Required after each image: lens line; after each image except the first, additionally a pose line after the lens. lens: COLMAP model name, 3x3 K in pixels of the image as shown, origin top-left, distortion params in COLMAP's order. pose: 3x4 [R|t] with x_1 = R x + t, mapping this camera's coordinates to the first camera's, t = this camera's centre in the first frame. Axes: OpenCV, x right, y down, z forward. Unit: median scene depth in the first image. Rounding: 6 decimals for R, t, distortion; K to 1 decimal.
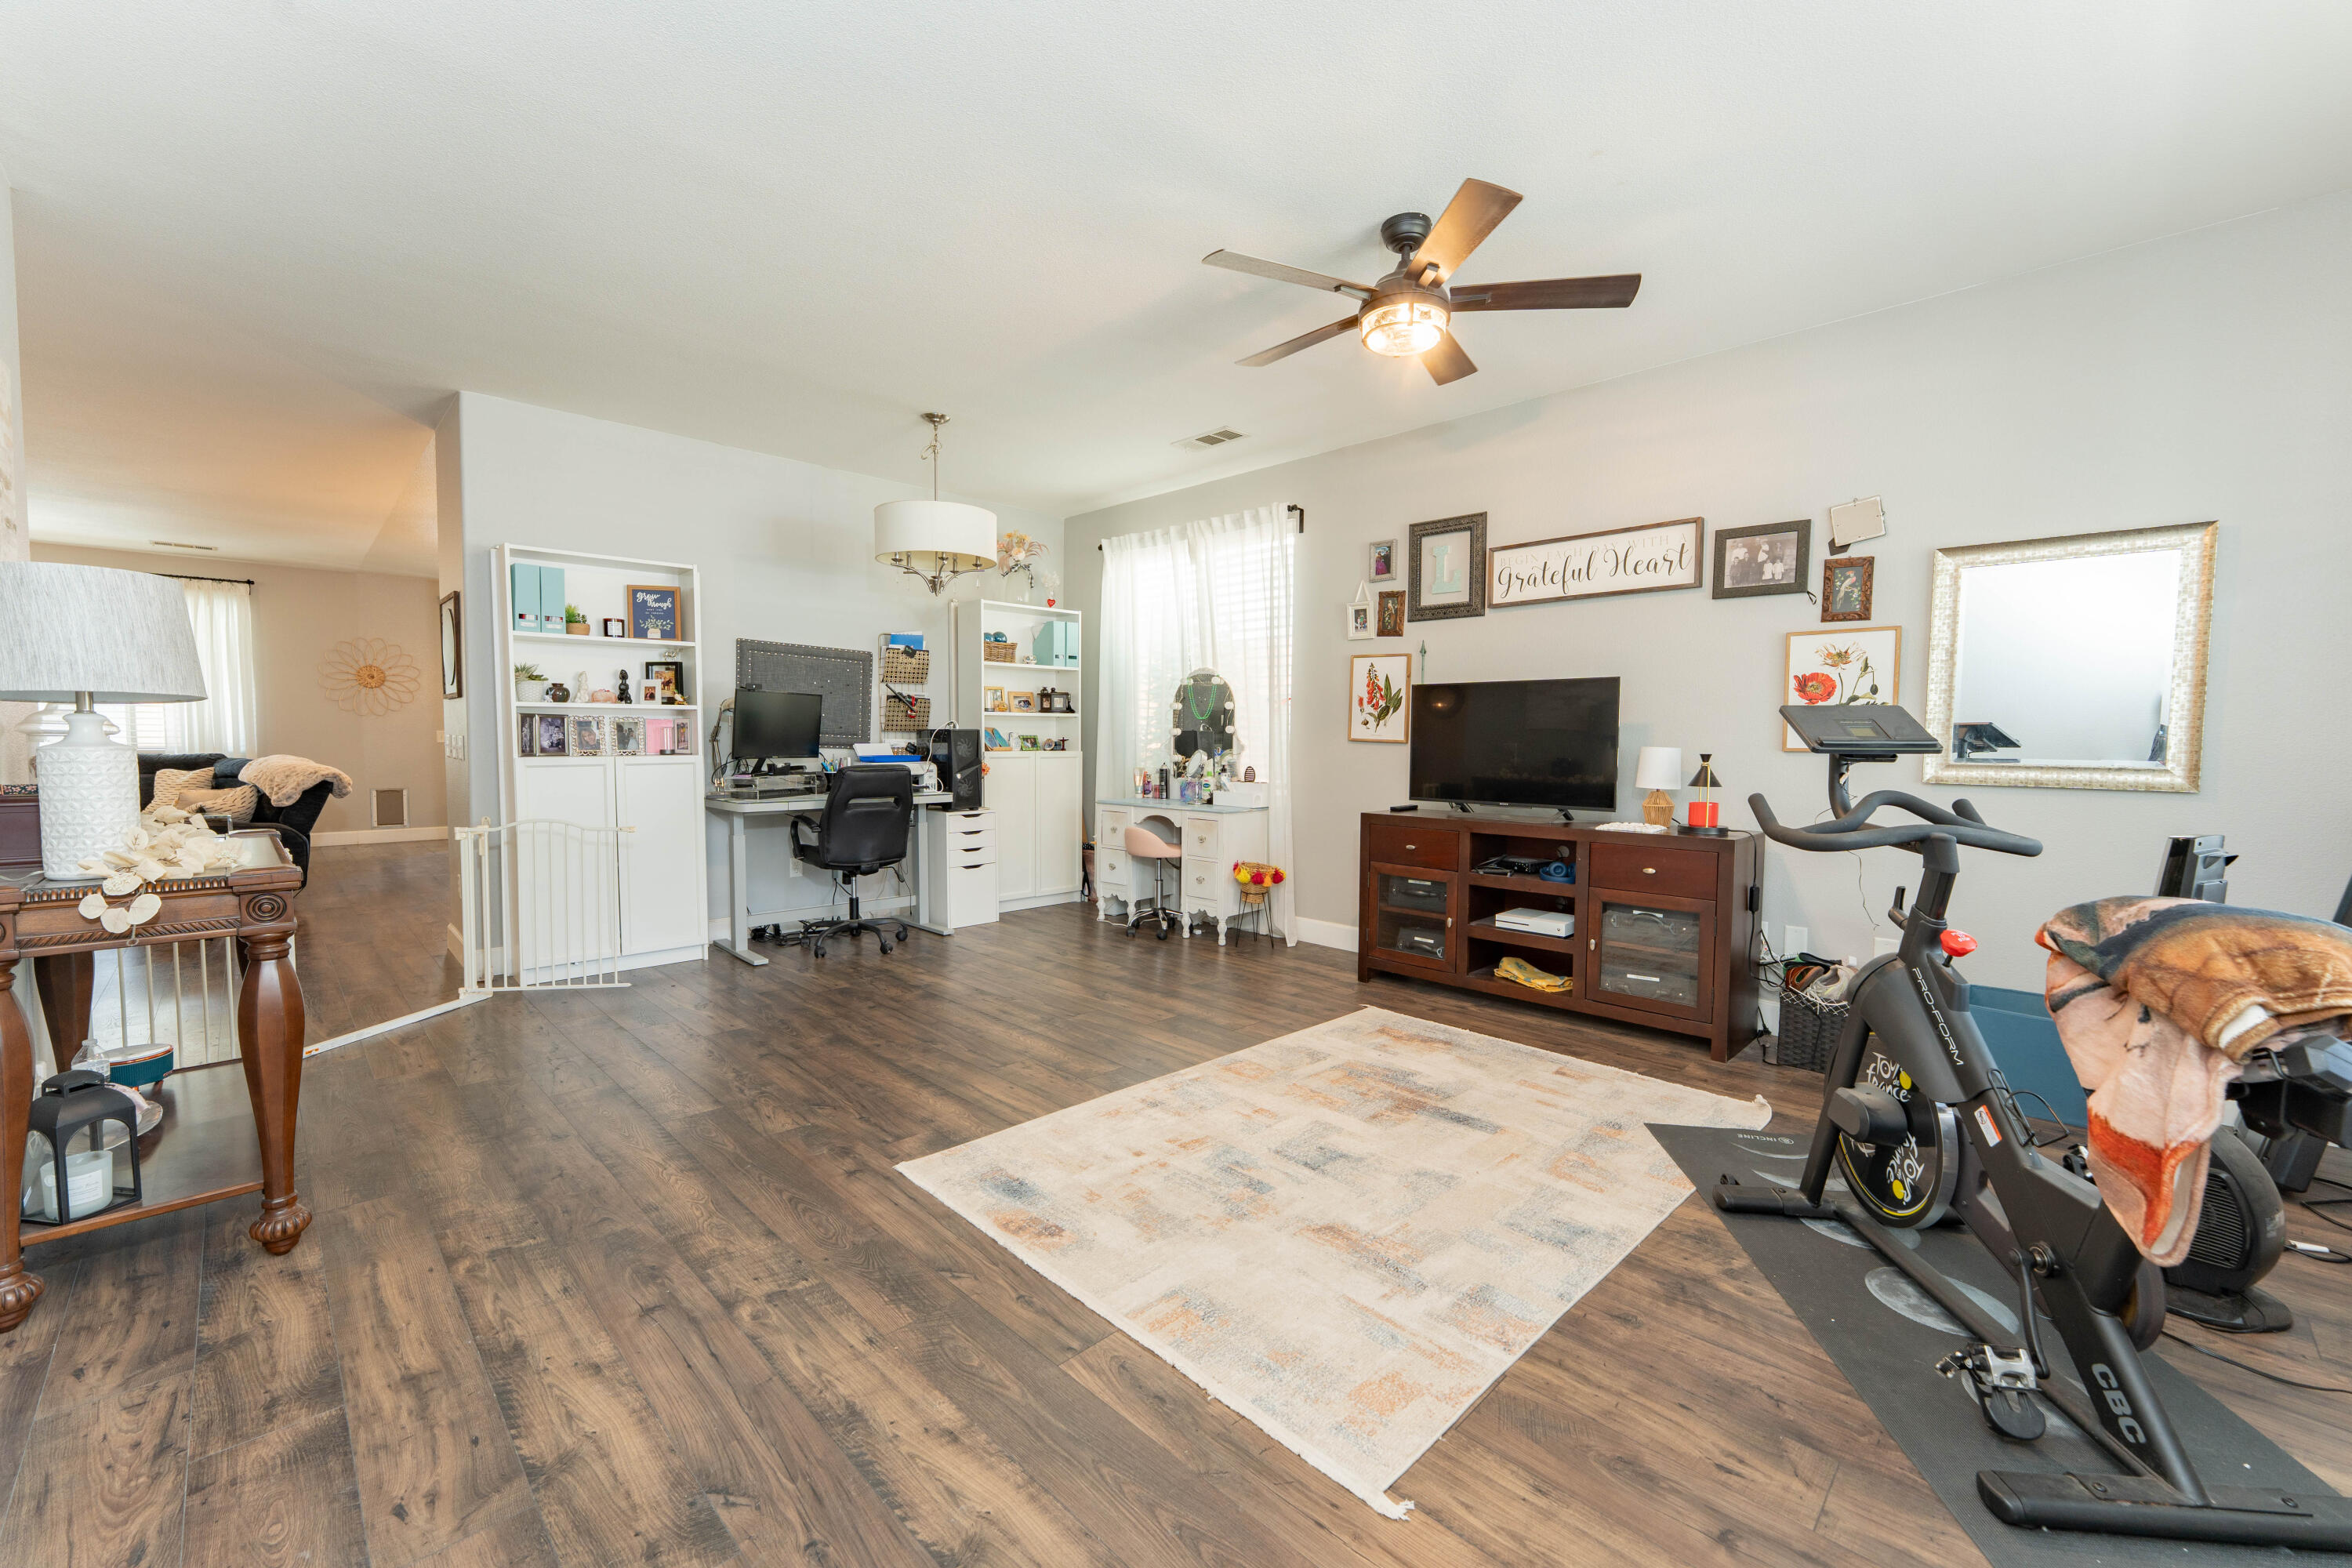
lens RADIAL K [[958.4, 0, 1173.2], [0, 958.4, 778.0], [0, 0, 1]] dist [0.002328, 0.000740]
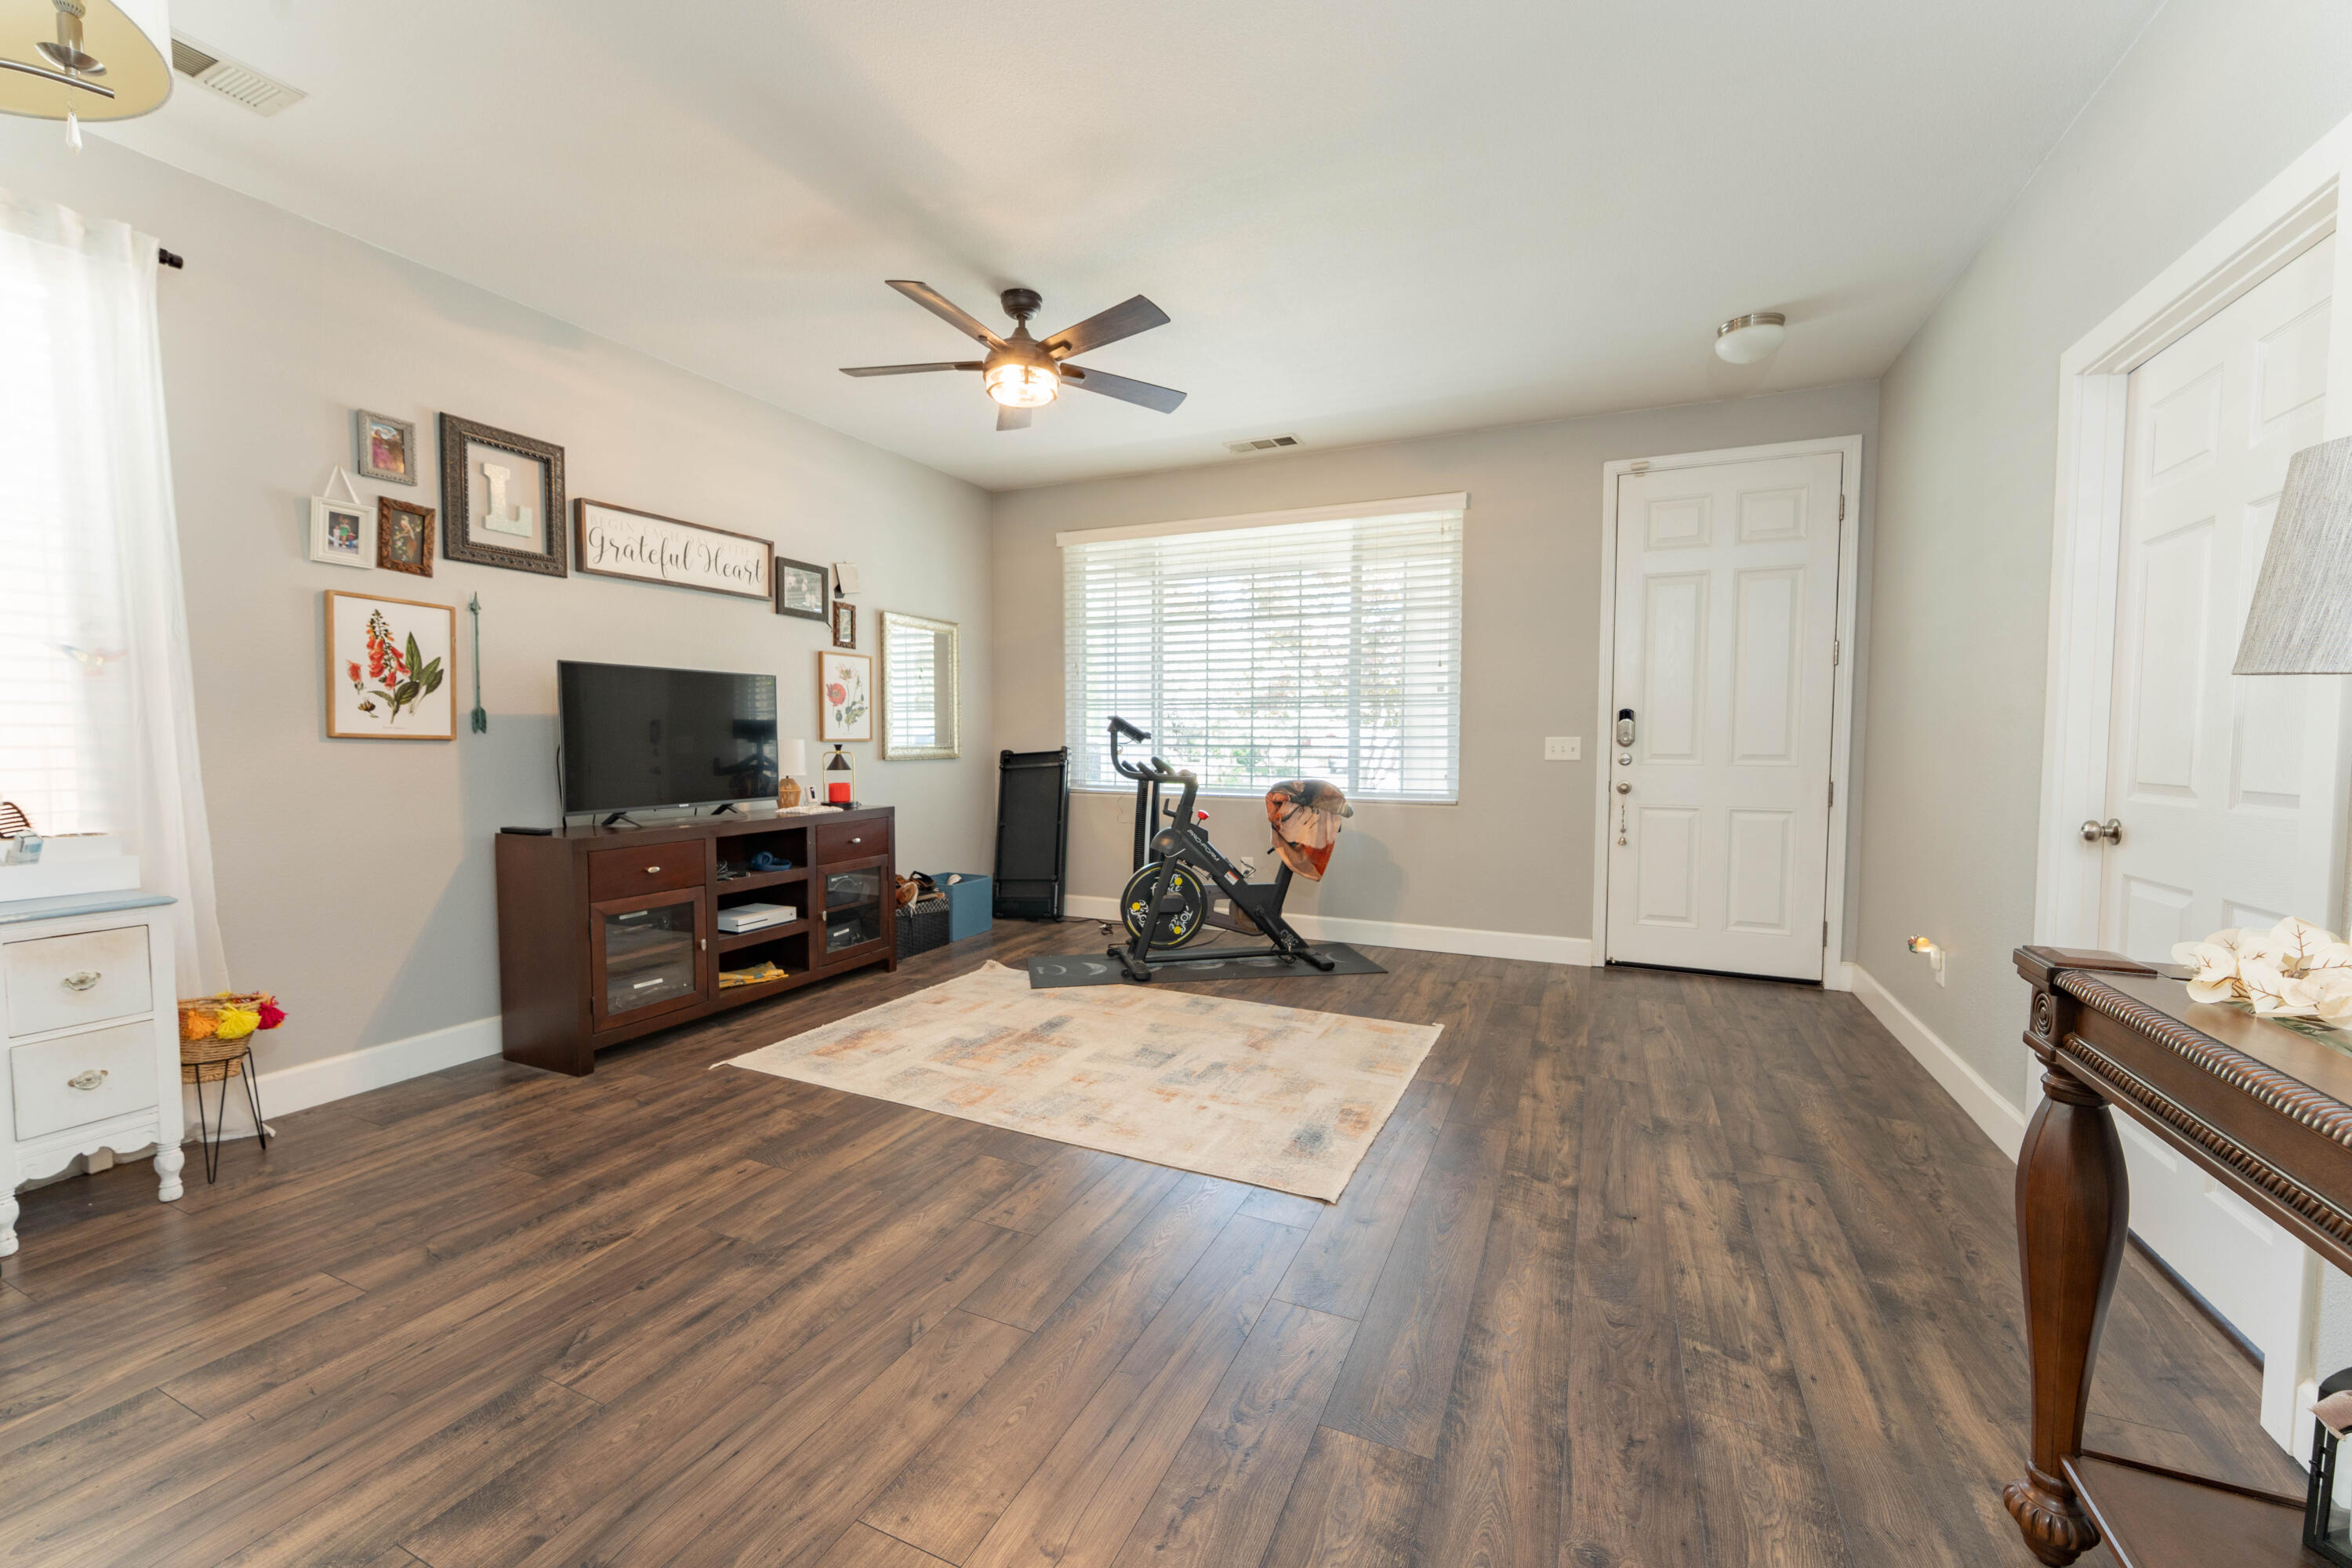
lens RADIAL K [[958.4, 0, 1179.4], [0, 958.4, 780.4], [0, 0, 1]] dist [0.002328, 0.000740]
pose [[-0.374852, -0.051283, 0.925665, -0.829586], [0.036666, 0.996868, 0.070076, -0.053043], [-0.926359, 0.060209, -0.371798, 1.131337]]
